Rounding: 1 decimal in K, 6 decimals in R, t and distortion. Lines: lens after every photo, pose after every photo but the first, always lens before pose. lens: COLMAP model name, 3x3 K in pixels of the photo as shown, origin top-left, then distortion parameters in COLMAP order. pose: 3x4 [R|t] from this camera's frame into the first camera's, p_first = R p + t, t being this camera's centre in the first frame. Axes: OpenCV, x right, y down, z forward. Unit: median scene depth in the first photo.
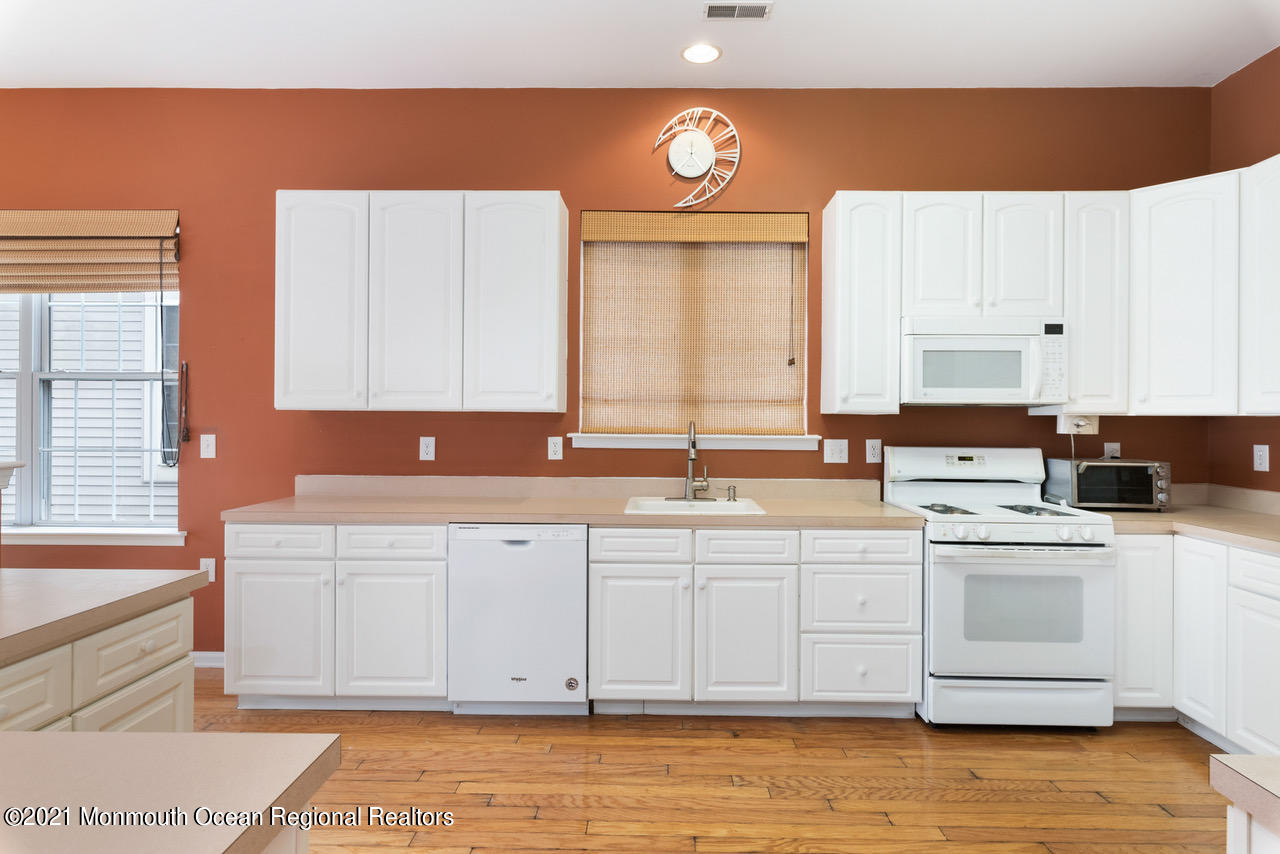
lens RADIAL K [[711.2, 0, 641.8], [0, 711.2, 418.1], [0, 0, 1]] dist [-0.000263, 0.001457]
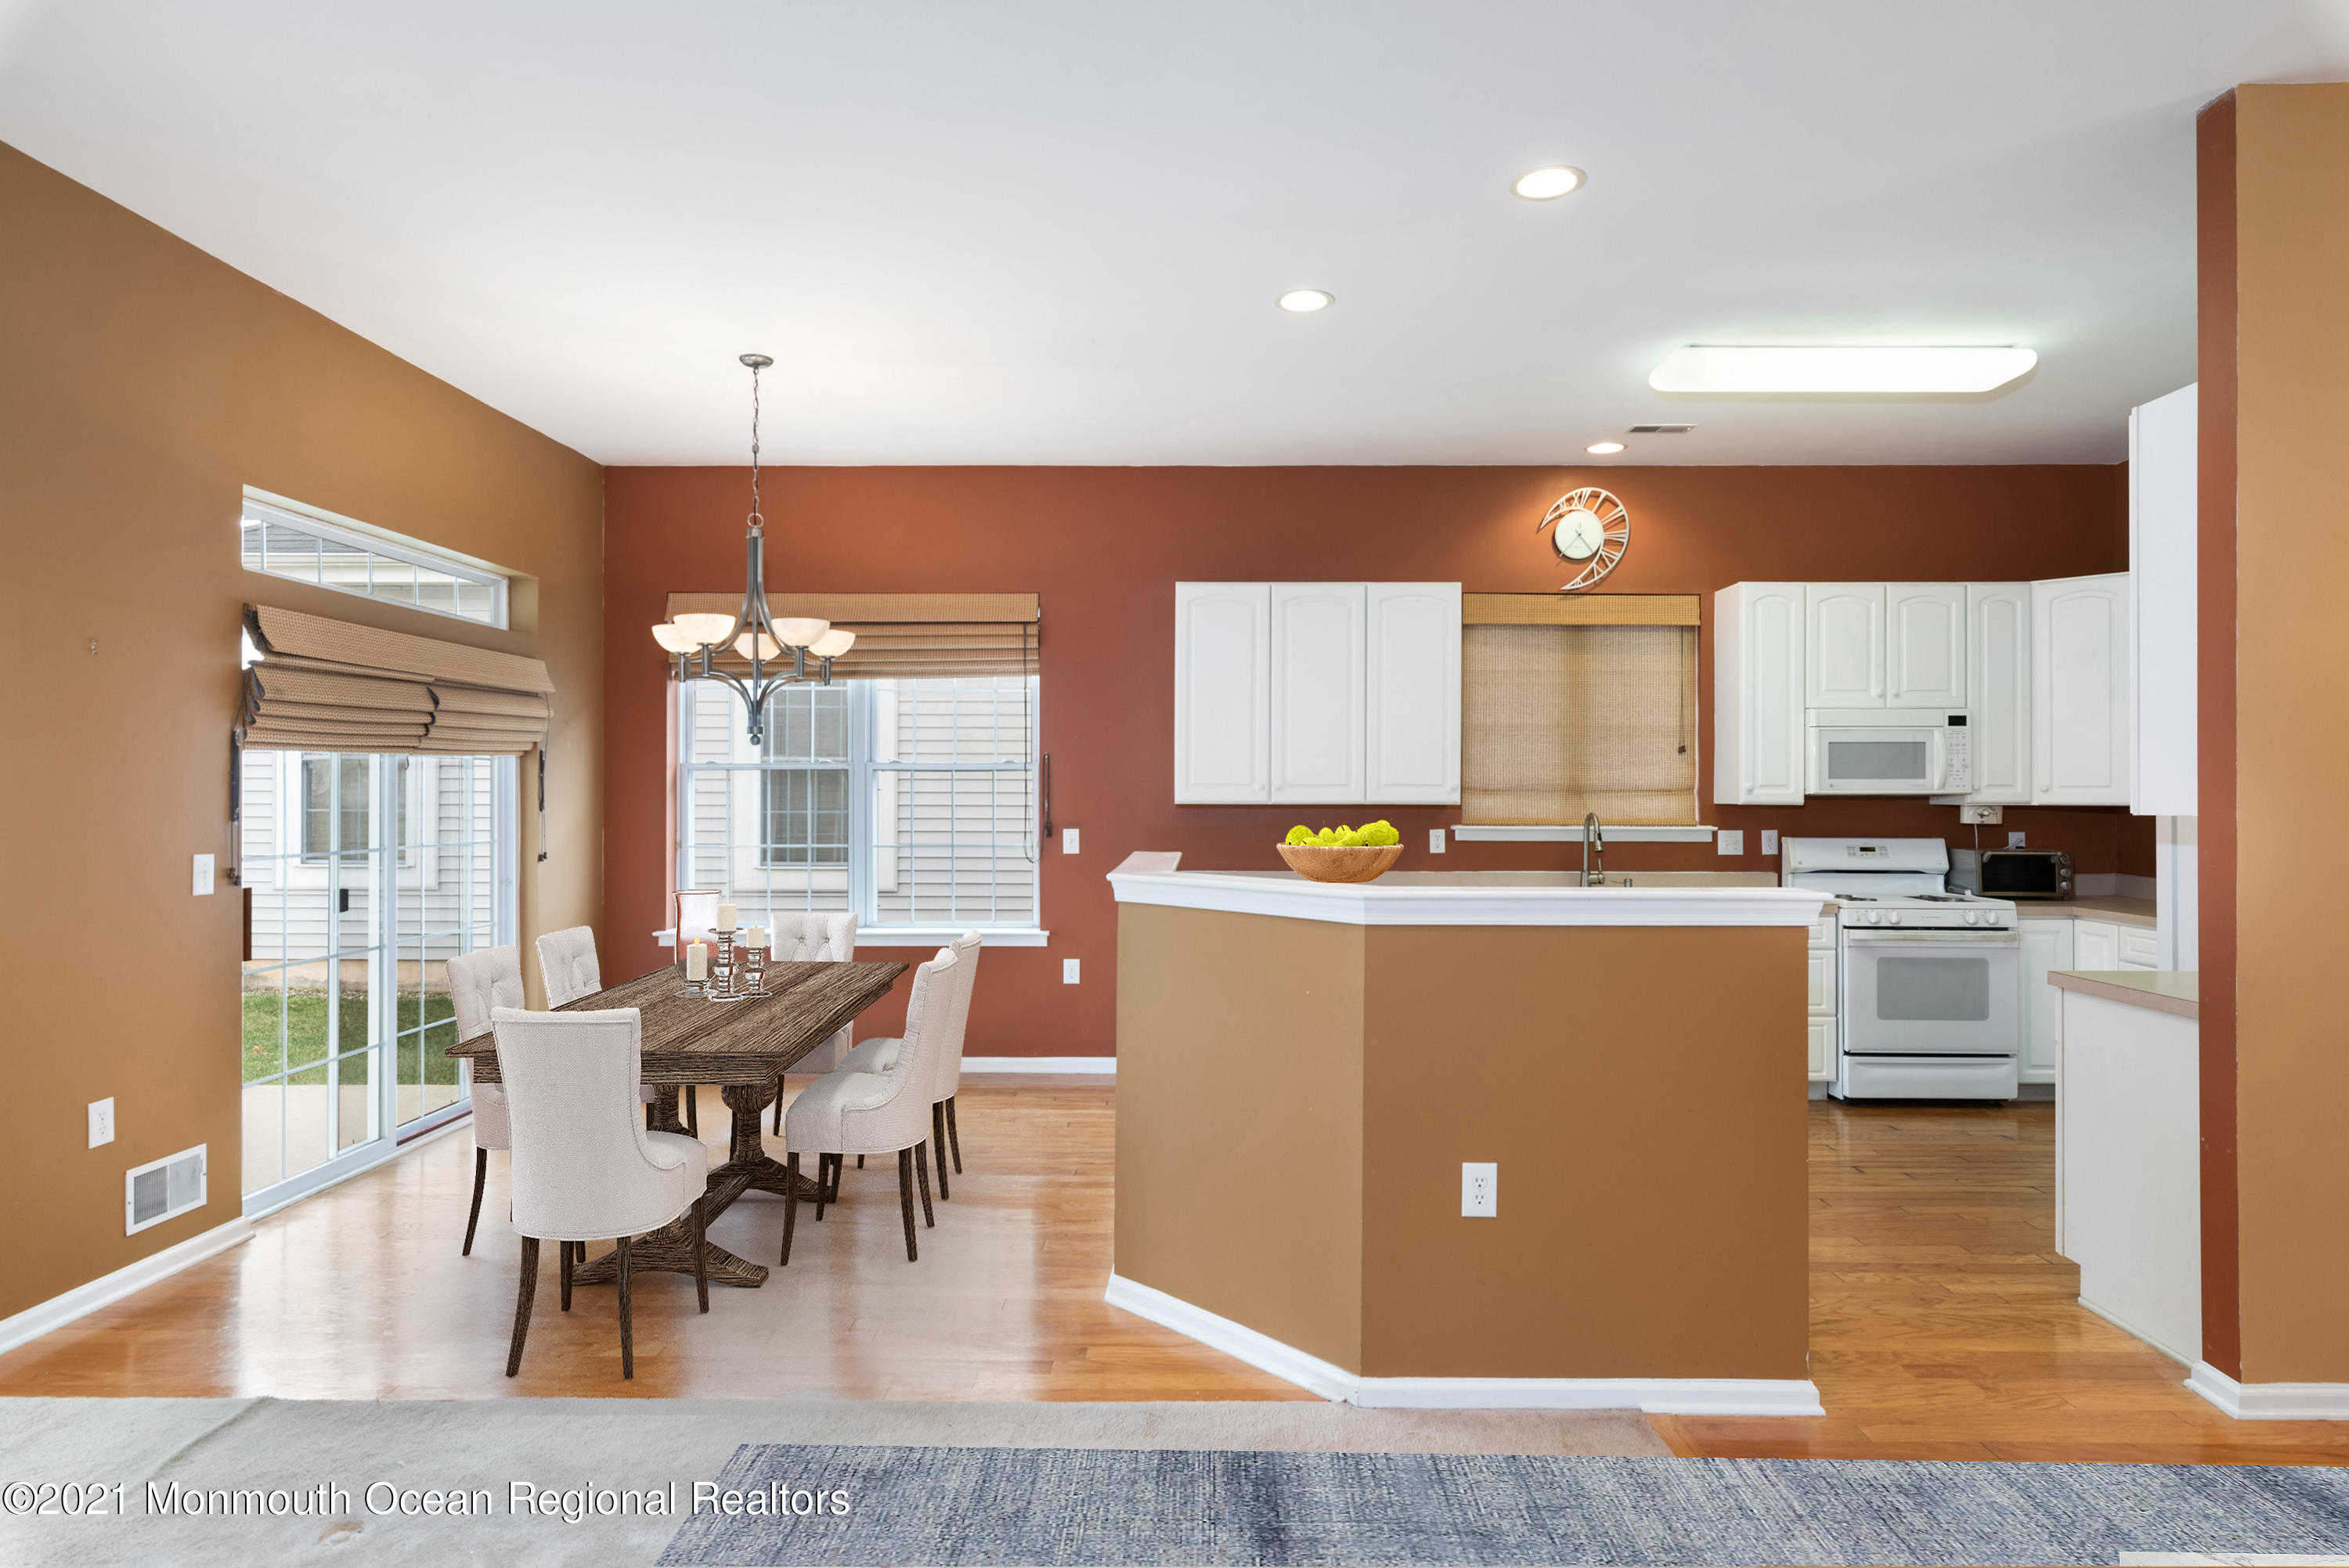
lens RADIAL K [[1305.1, 0, 1179.8], [0, 1305.1, 786.2], [0, 0, 1]] dist [-0.000263, 0.001457]
pose [[0.999935, -0.005337, 0.010079, -0.505171], [0.005379, 0.999977, -0.004077, -0.027396], [-0.010057, 0.004131, 0.999941, -0.782408]]
